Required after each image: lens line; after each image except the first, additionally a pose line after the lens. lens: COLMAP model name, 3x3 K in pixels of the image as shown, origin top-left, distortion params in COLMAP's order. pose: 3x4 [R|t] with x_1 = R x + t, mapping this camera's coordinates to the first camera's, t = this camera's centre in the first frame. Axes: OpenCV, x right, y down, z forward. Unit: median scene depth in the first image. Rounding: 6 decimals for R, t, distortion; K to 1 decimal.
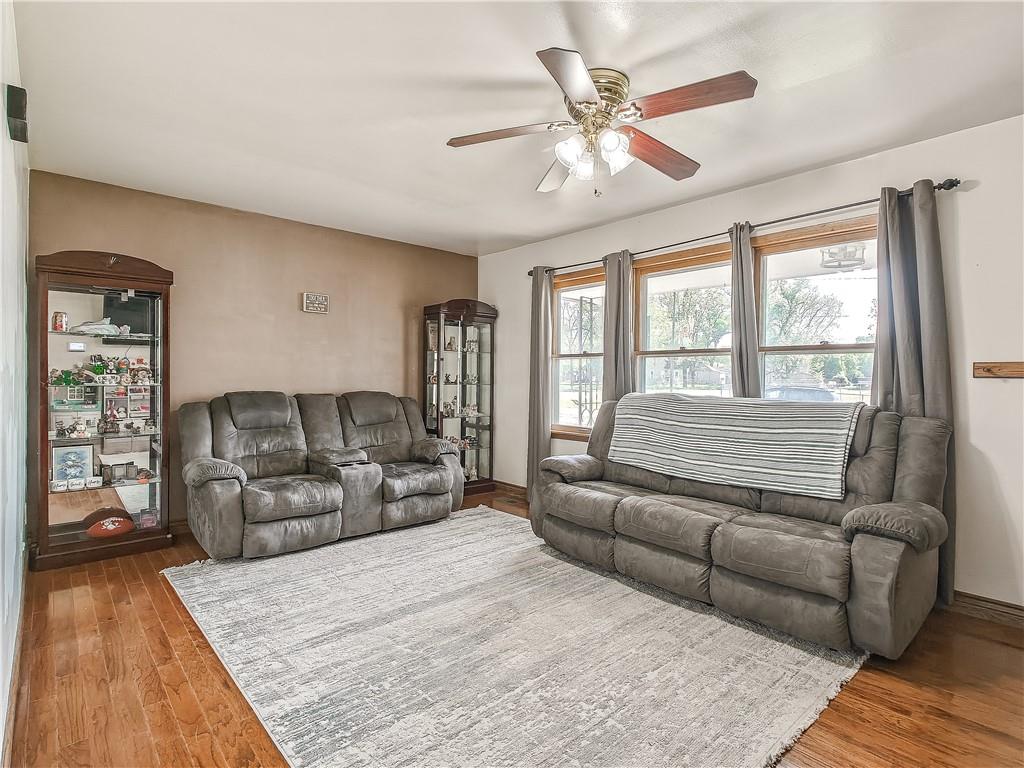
lens RADIAL K [[517.9, 0, 512.0], [0, 517.9, 384.0], [0, 0, 1]] dist [-0.002220, -0.000320]
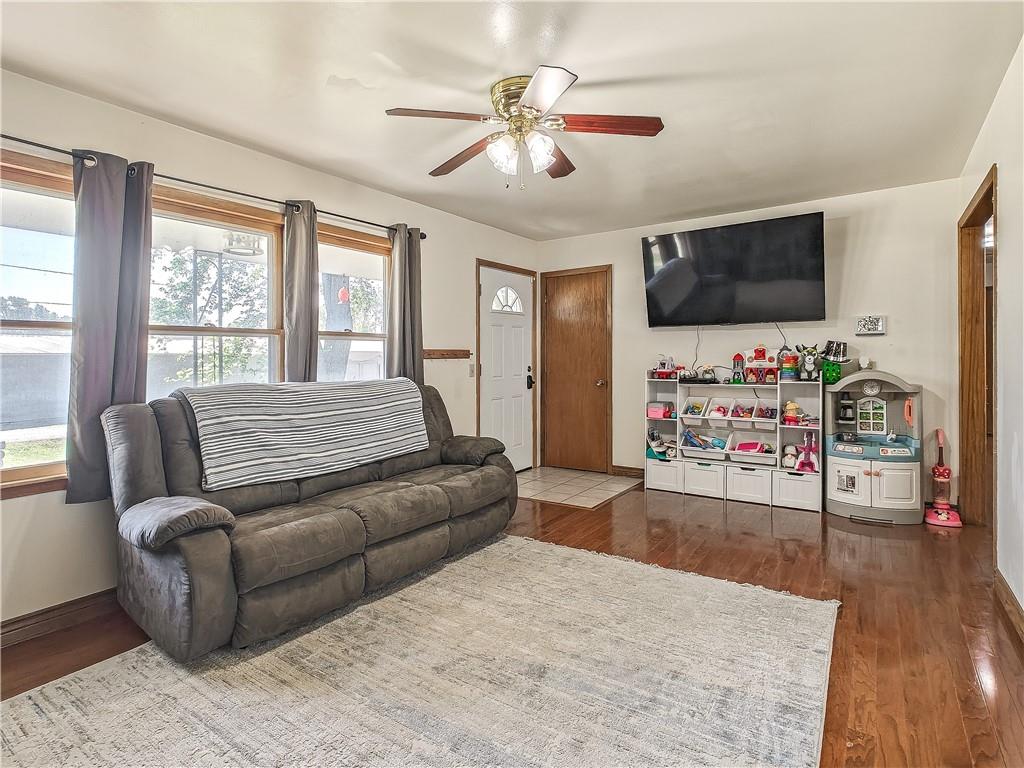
lens RADIAL K [[530.5, 0, 516.5], [0, 530.5, 369.2], [0, 0, 1]] dist [-0.002367, 0.000353]
pose [[-0.249426, -0.028998, 0.967960, -0.761515], [0.017852, 0.999244, 0.034535, -0.030780], [-0.968229, 0.025894, -0.248720, 1.080023]]
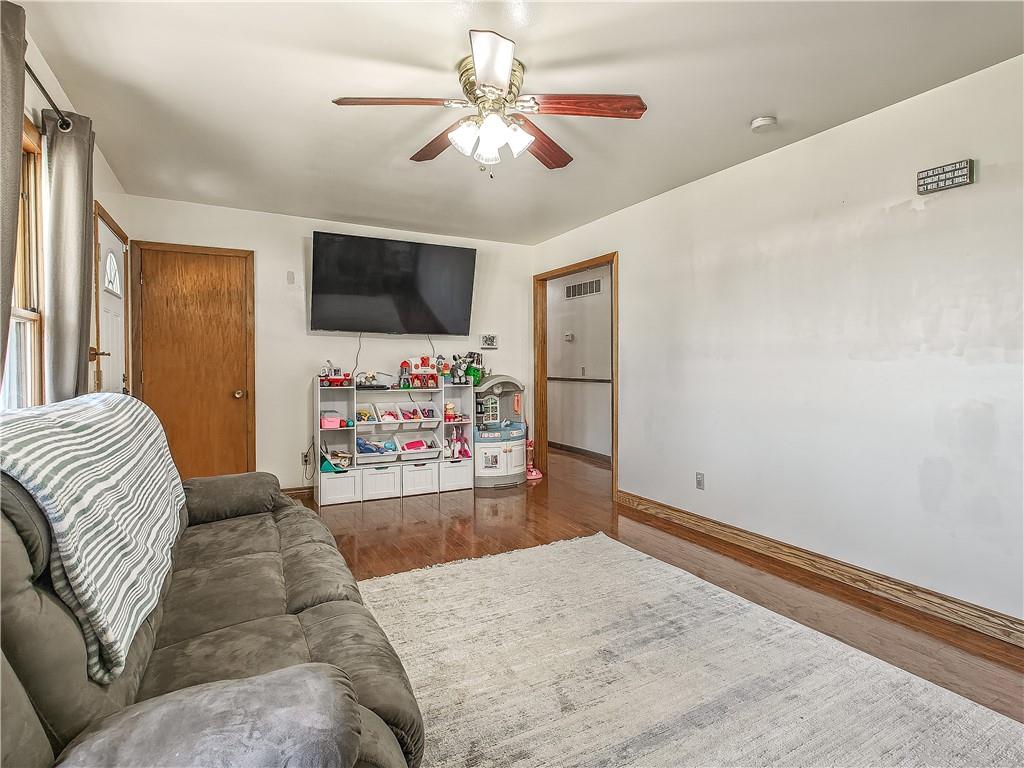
lens RADIAL K [[530.5, 0, 516.5], [0, 530.5, 369.2], [0, 0, 1]] dist [-0.002367, 0.000353]
pose [[-0.974865, -0.013961, 0.222357, -0.091076], [-0.009623, 0.999742, 0.020585, -0.022514], [-0.222587, 0.017928, -0.974748, 1.678631]]
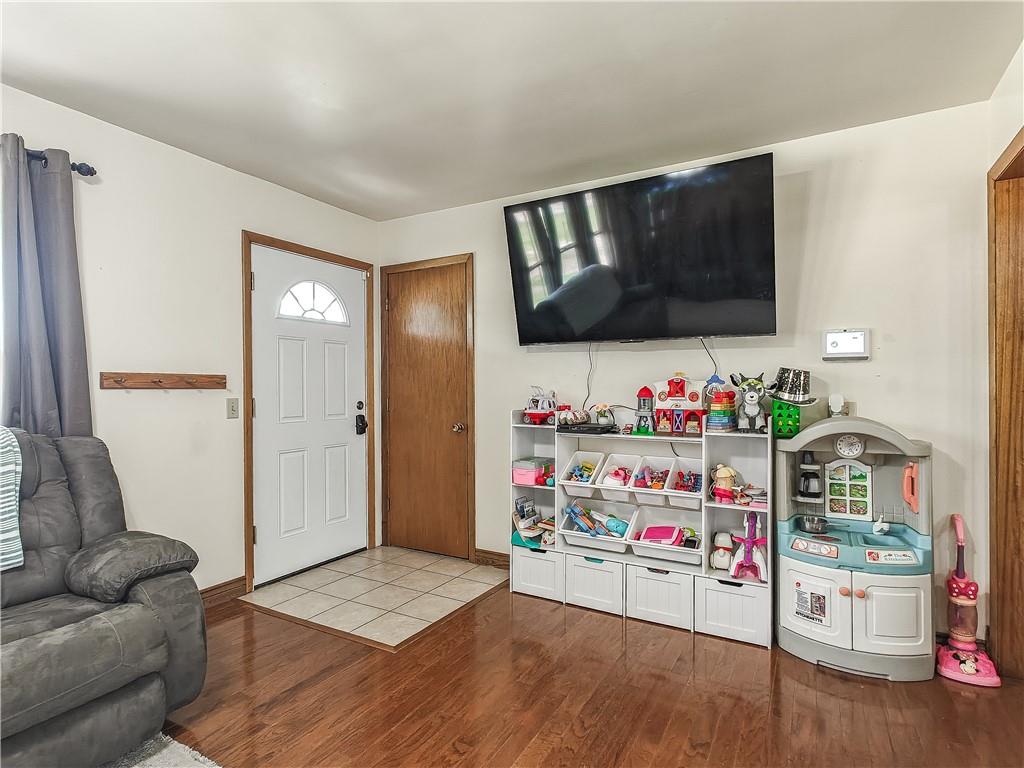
lens RADIAL K [[544.1, 0, 512.0], [0, 544.1, 384.0], [0, 0, 1]] dist [-0.001197, -0.000353]
pose [[-0.324417, -0.003274, 0.945908, -0.268357], [0.004195, 0.999979, 0.004900, -0.021740], [-0.945905, 0.005558, -0.324397, 0.597531]]
